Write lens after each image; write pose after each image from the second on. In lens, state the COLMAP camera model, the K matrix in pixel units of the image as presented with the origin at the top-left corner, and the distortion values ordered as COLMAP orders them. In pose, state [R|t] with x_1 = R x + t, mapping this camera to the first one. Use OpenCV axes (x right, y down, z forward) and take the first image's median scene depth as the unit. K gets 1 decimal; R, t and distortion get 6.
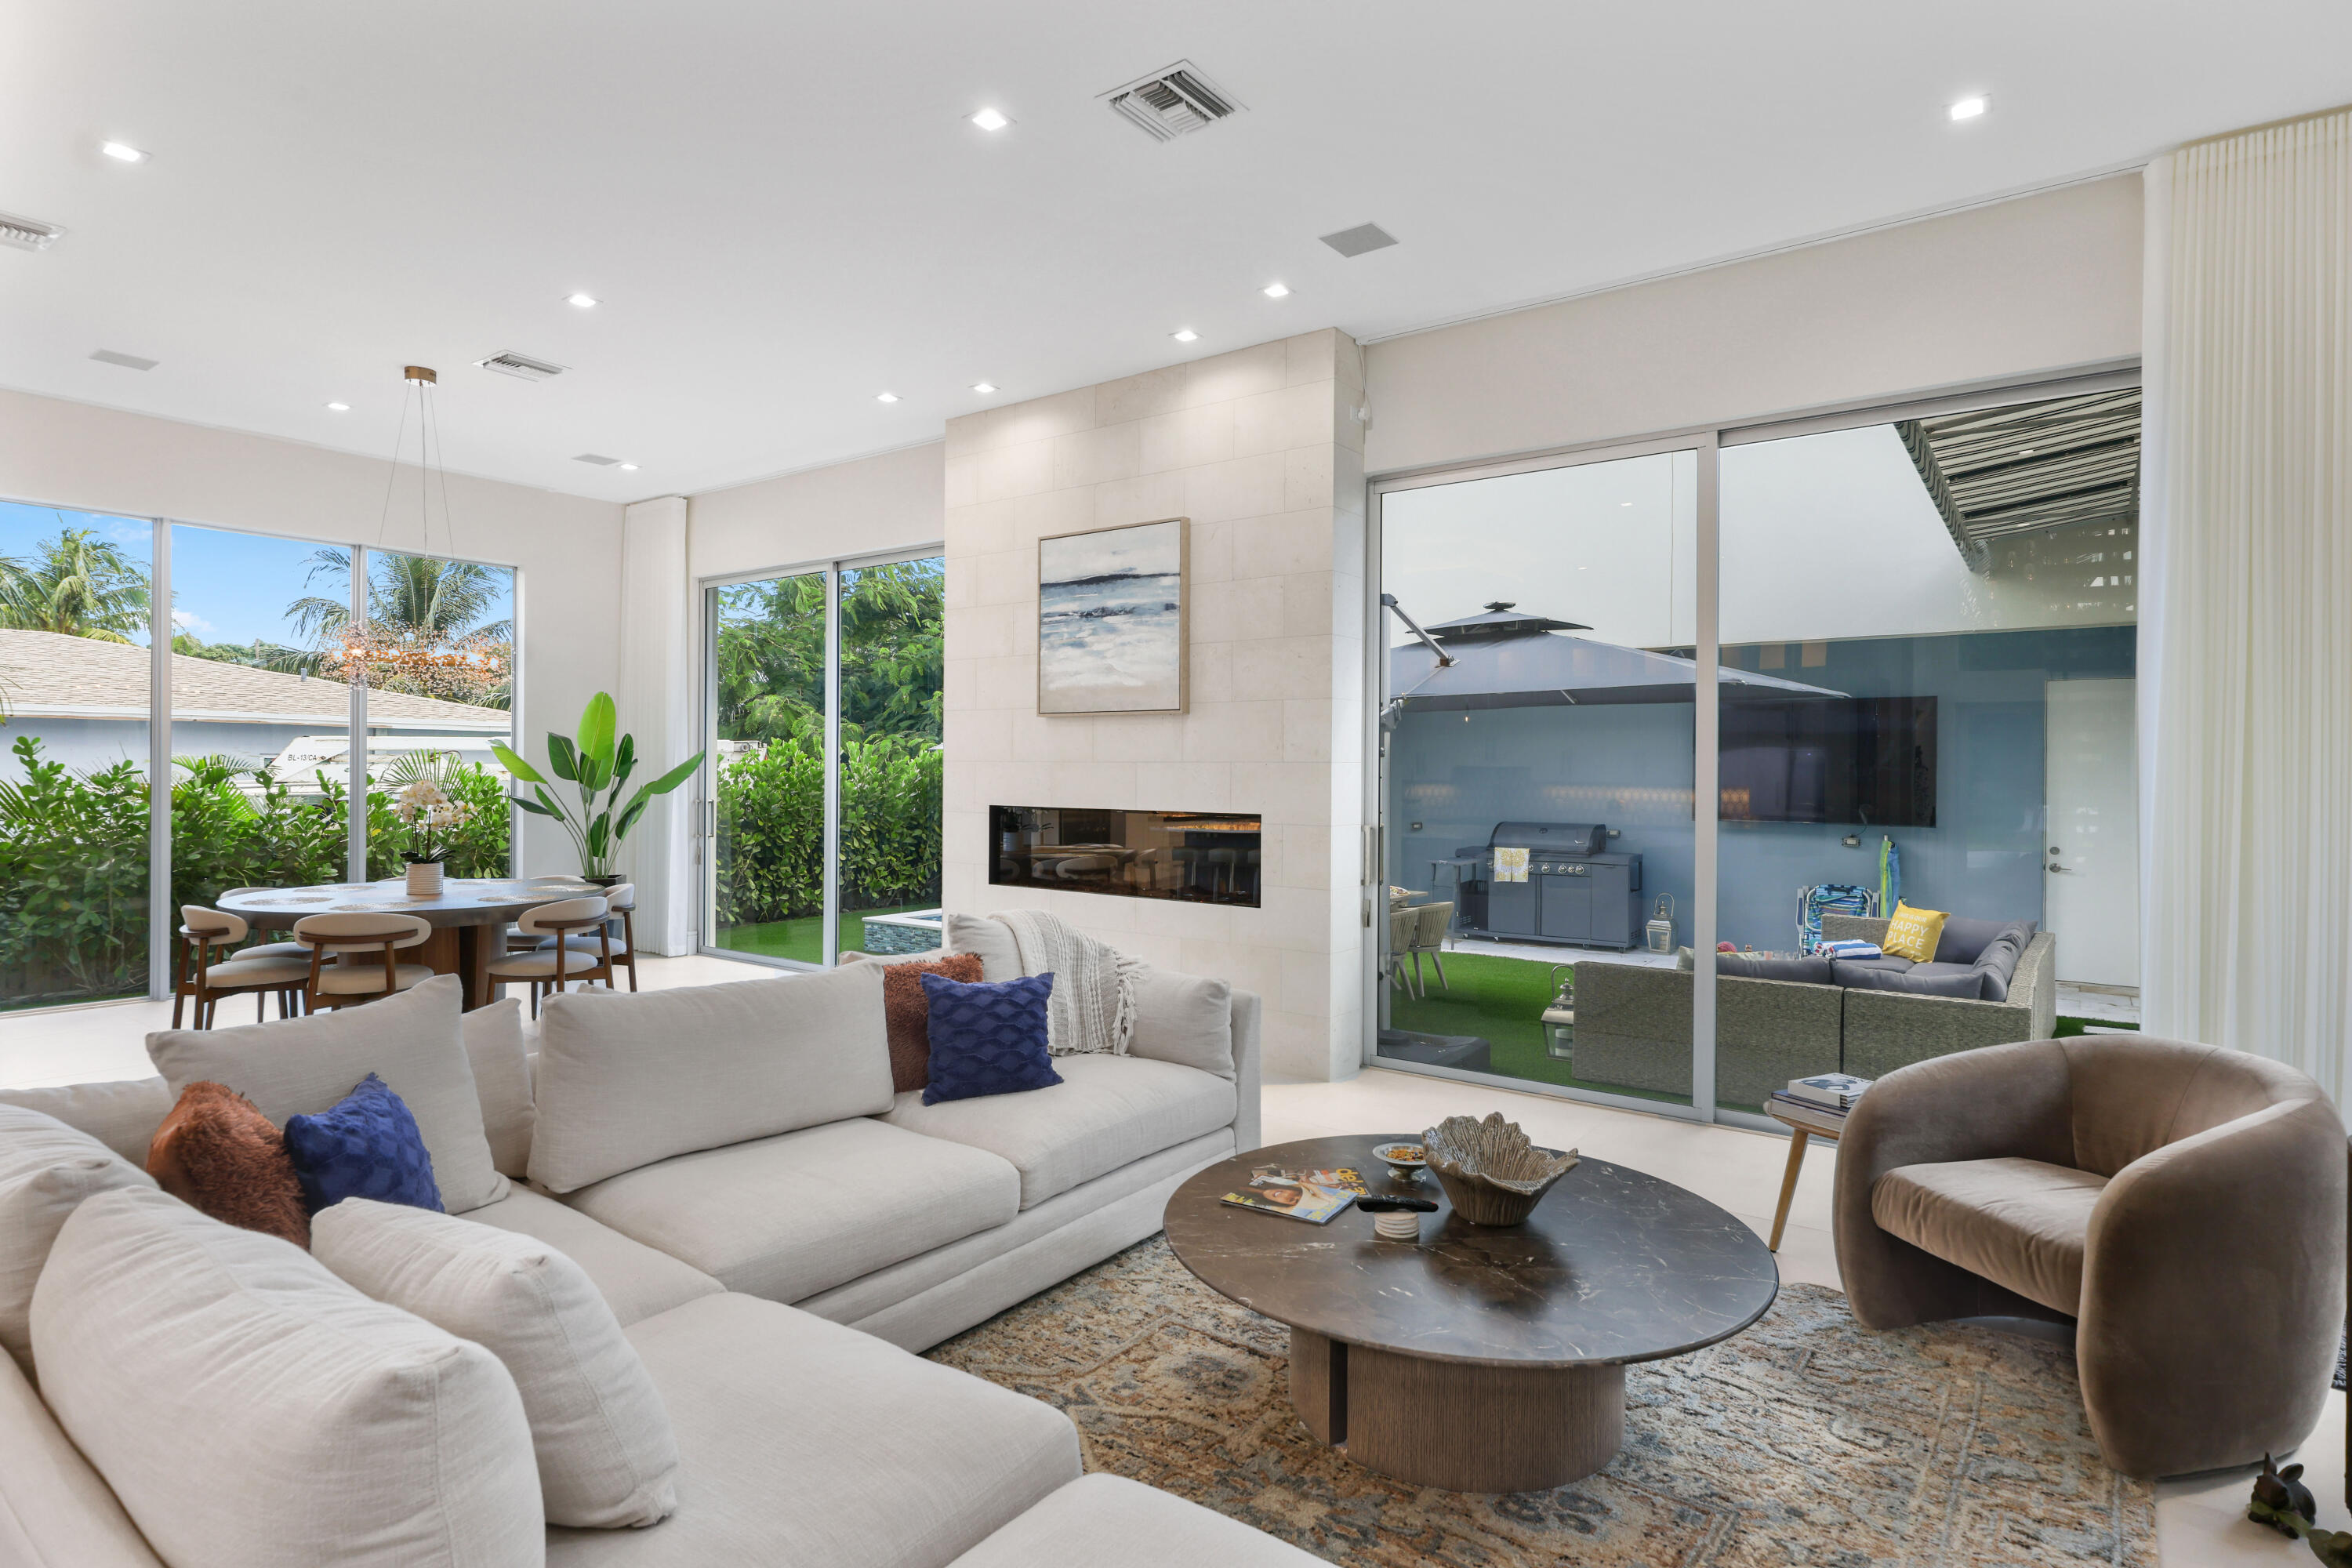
lens RADIAL K [[1220.1, 0, 1168.8], [0, 1220.1, 774.6], [0, 0, 1]] dist [0.015660, -0.006082]
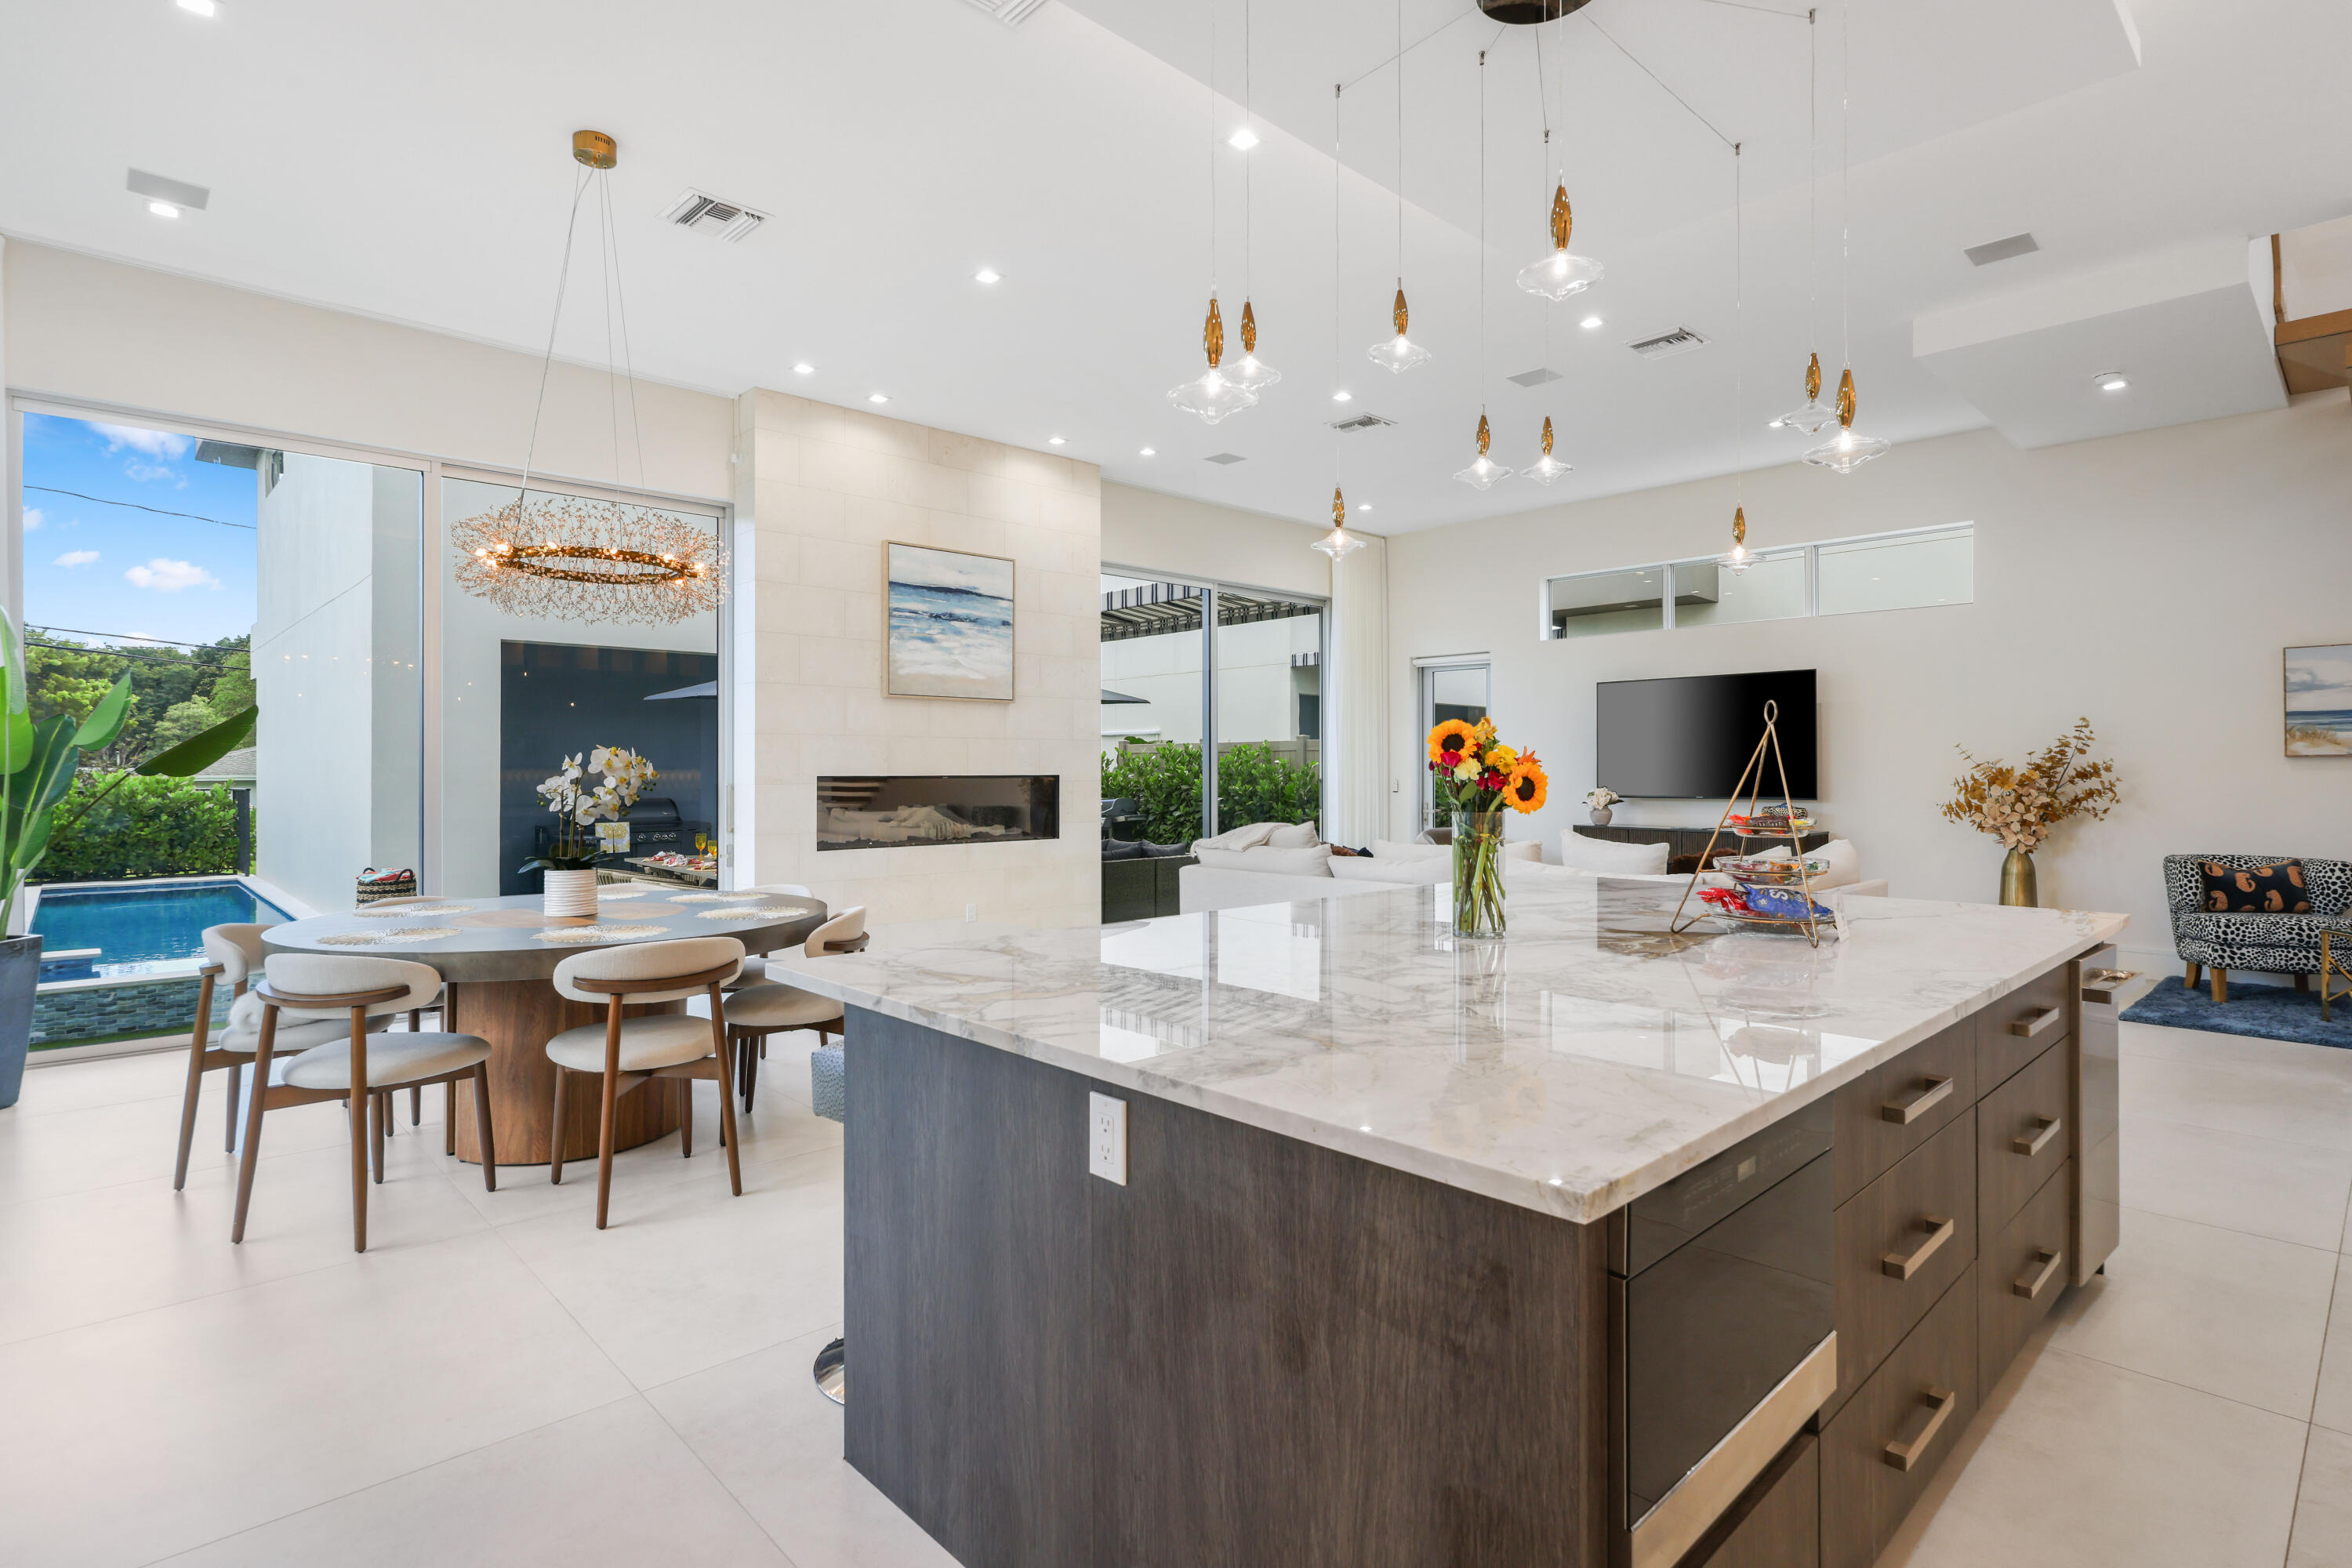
lens RADIAL K [[1161.4, 0, 1199.6], [0, 1161.4, 769.7], [0, 0, 1]] dist [0.010507, -0.003183]
pose [[0.154050, -0.008201, 0.988029, -1.132737], [0.007468, 0.999947, 0.007136, 0.014125], [-0.988035, 0.006280, 0.154103, 0.552057]]
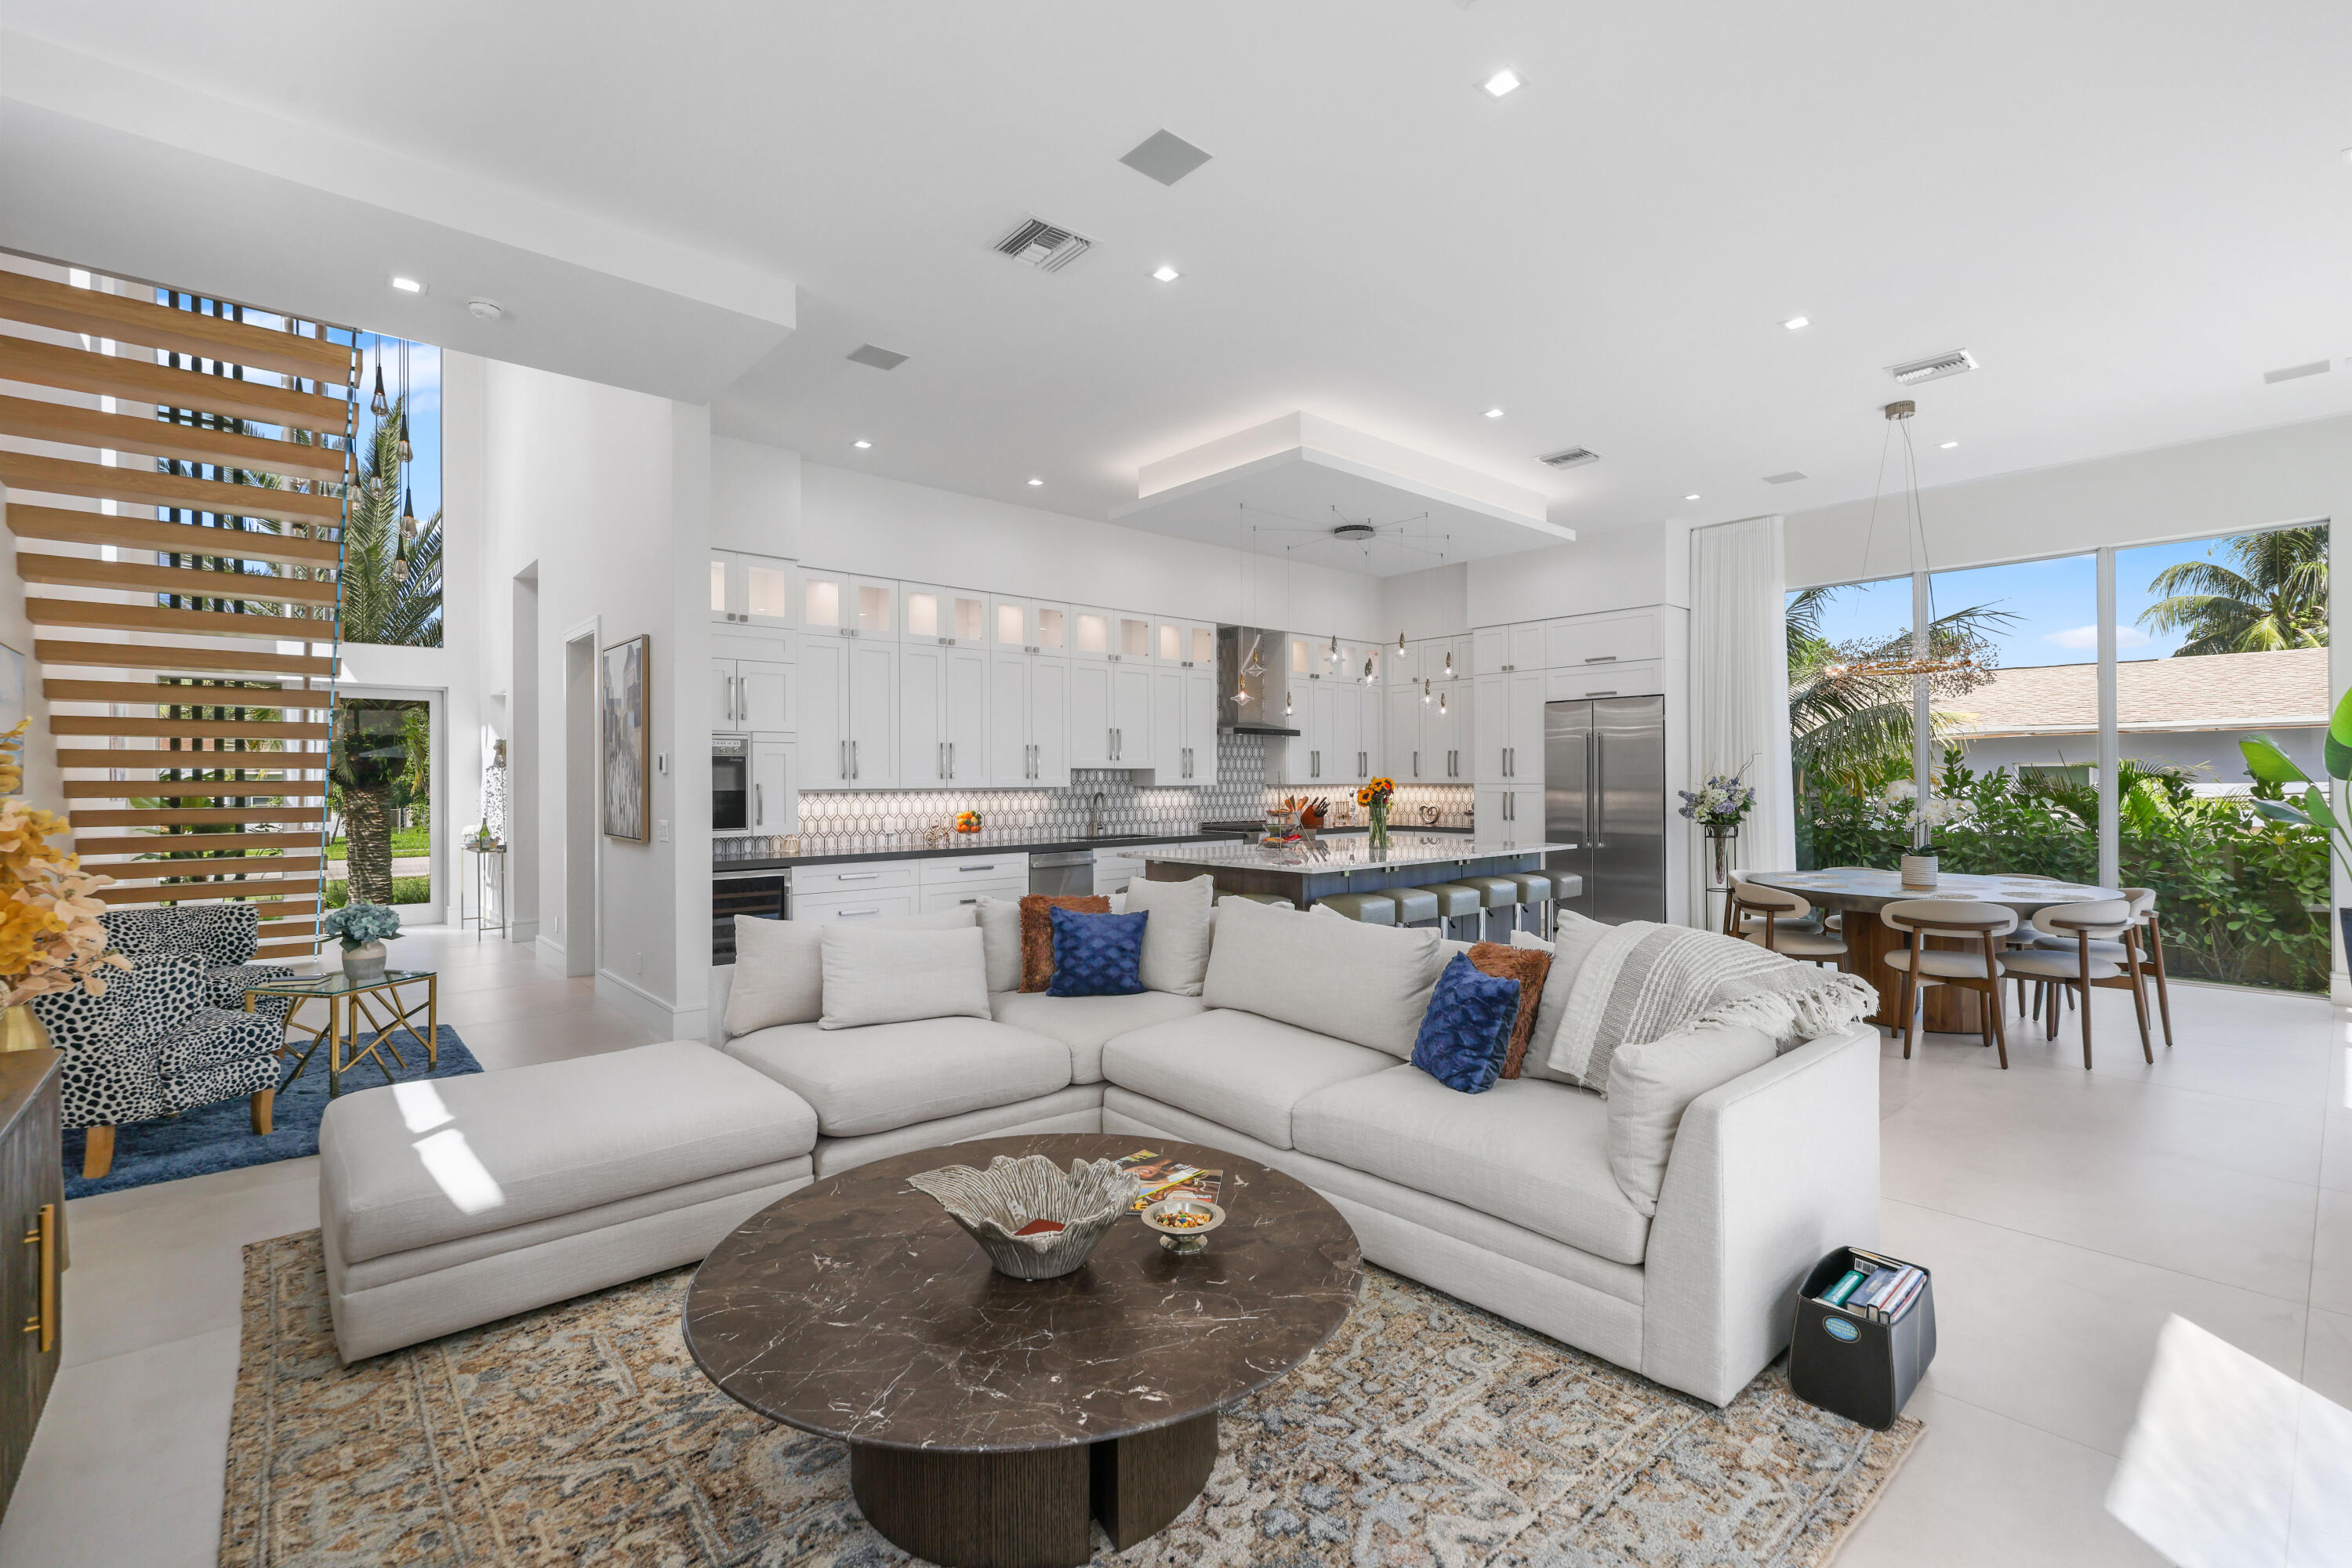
lens RADIAL K [[1036.9, 0, 1180.0], [0, 1036.9, 776.7], [0, 0, 1]] dist [0.004495, -0.000458]
pose [[-0.200910, -0.011141, -0.979546, 0.408990], [-0.000159, 0.999936, -0.011340, 0.012465], [0.979610, -0.002123, -0.200899, 0.531496]]
